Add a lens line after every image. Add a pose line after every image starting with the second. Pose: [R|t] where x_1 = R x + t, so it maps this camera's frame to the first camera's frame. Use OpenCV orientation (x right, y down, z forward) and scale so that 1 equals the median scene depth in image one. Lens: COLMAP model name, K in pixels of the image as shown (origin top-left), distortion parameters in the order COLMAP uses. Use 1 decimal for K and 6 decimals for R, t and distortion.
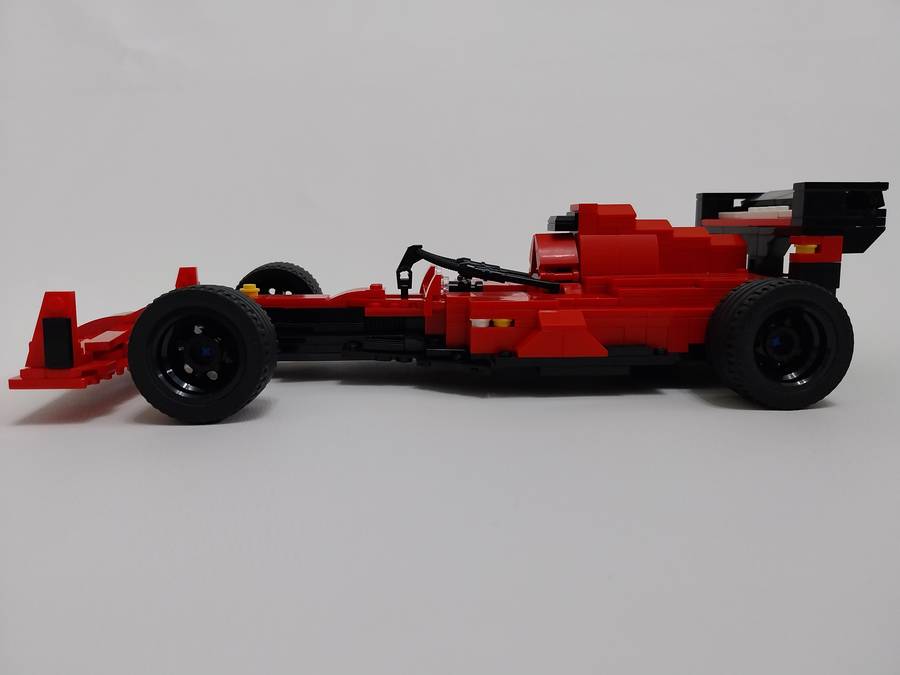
lens RADIAL K [[712.0, 0, 450.0], [0, 712.0, 337.5], [0, 0, 1]] dist [-0.059244, 0.000998]
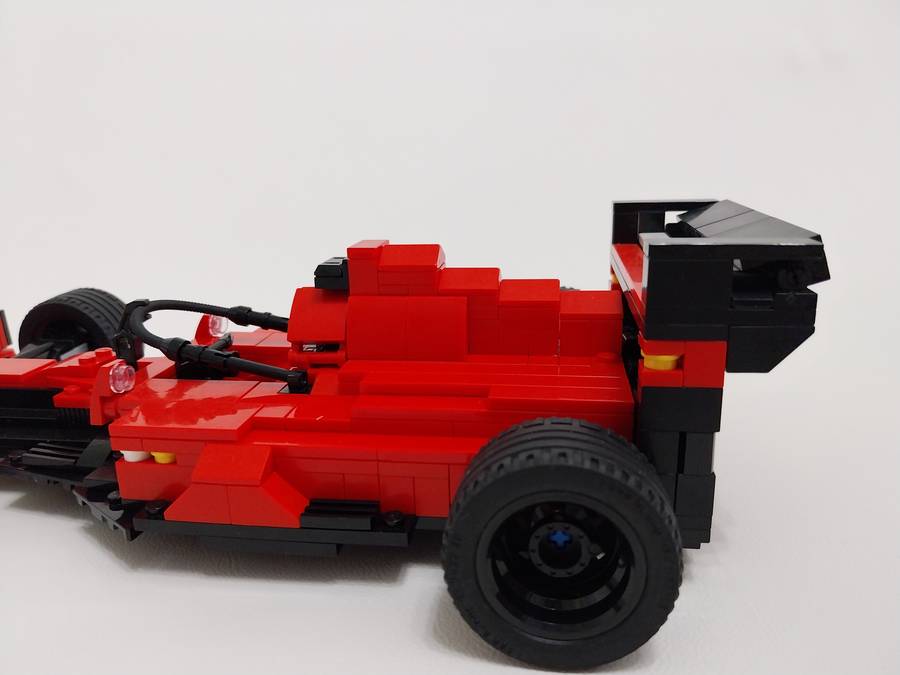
lens RADIAL K [[712.0, 0, 450.0], [0, 712.0, 337.5], [0, 0, 1]] dist [-0.059244, 0.000998]
pose [[0.976028, 0.037817, -0.214336, 0.467497], [-0.011807, 0.992539, 0.121356, -0.209578], [0.217326, -0.115916, 0.969192, 0.426840]]
